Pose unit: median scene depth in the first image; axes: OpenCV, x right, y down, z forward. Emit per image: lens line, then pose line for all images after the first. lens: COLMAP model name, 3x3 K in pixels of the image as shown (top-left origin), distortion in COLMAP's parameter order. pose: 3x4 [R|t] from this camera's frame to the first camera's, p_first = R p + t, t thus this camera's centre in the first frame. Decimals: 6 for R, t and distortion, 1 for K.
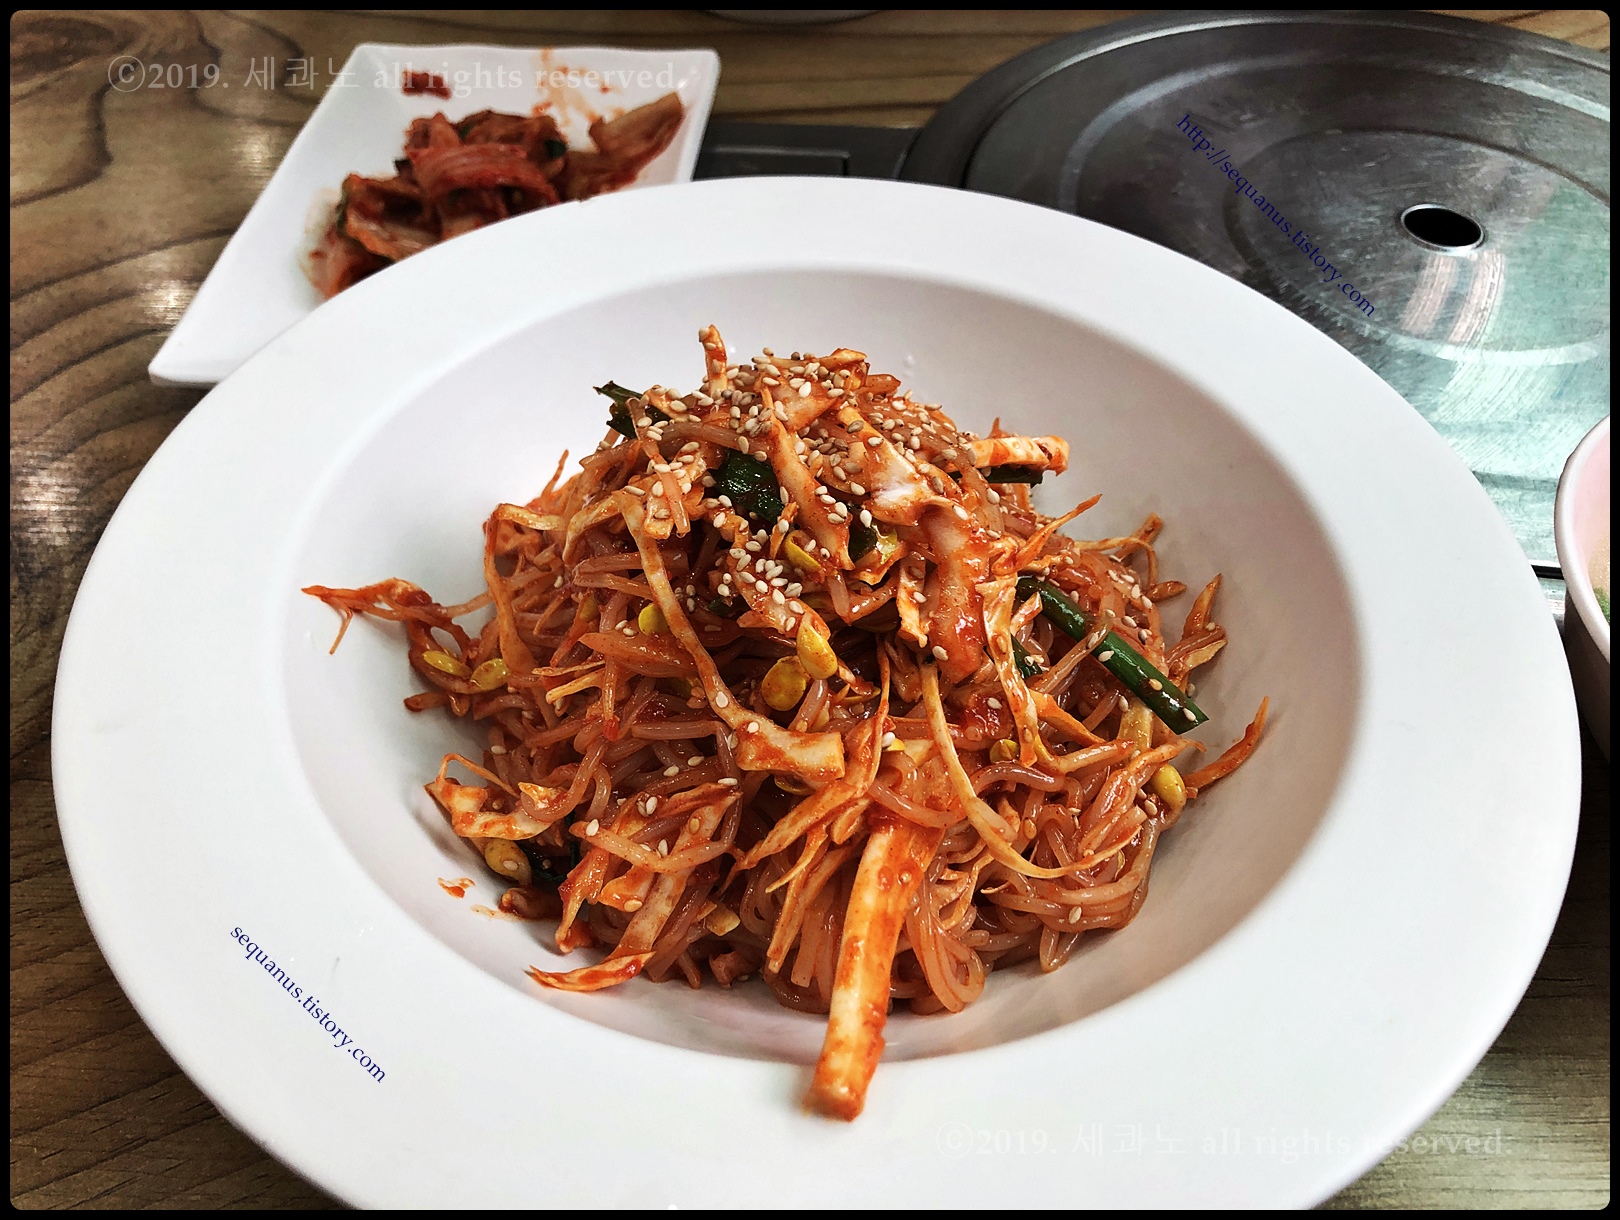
lens RADIAL K [[1296.6, 0, 823.6], [0, 1296.6, 608.2], [0, 0, 1]] dist [0.007974, -0.007521]
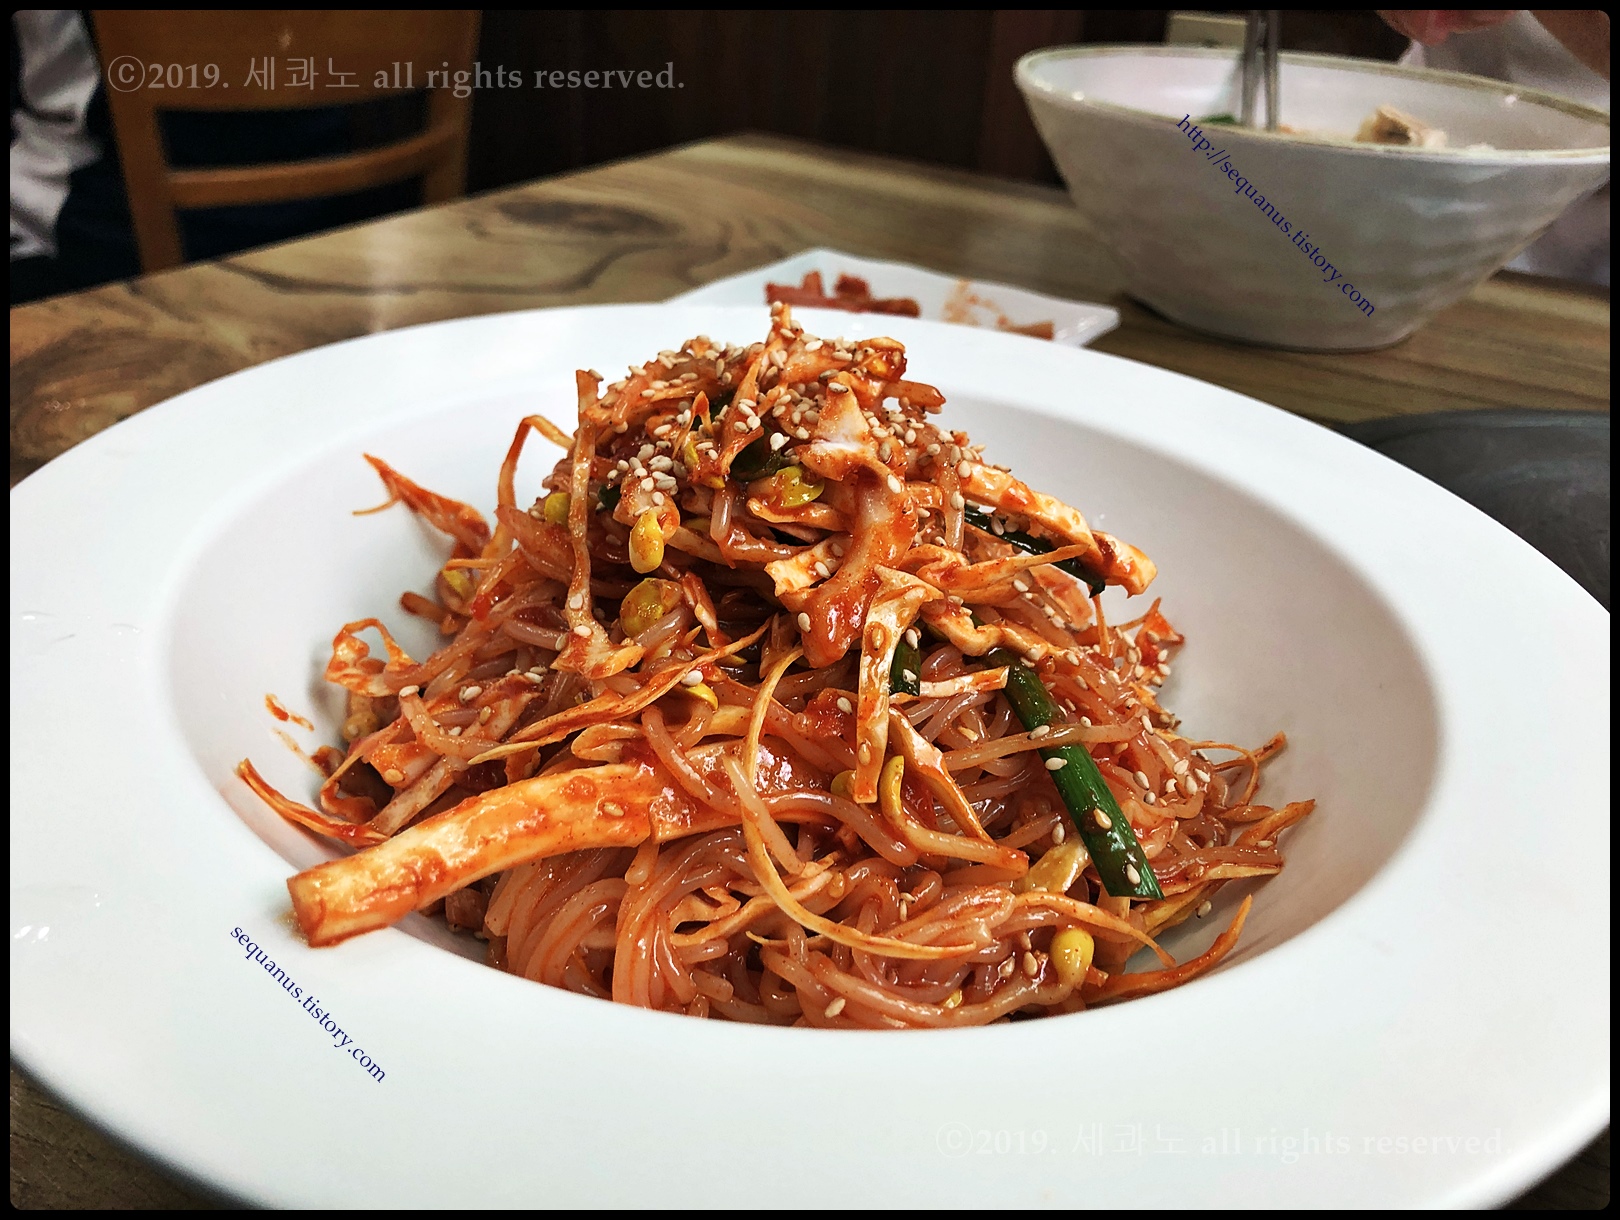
lens RADIAL K [[1329.3, 0, 810.0], [0, 1329.3, 610.0], [0, 0, 1]] dist [-0.002057, -0.003254]
pose [[0.857130, 0.282663, -0.430617, 0.441457], [-0.407522, 0.883426, -0.231266, 0.215670], [0.315048, 0.373711, 0.872402, 0.245097]]
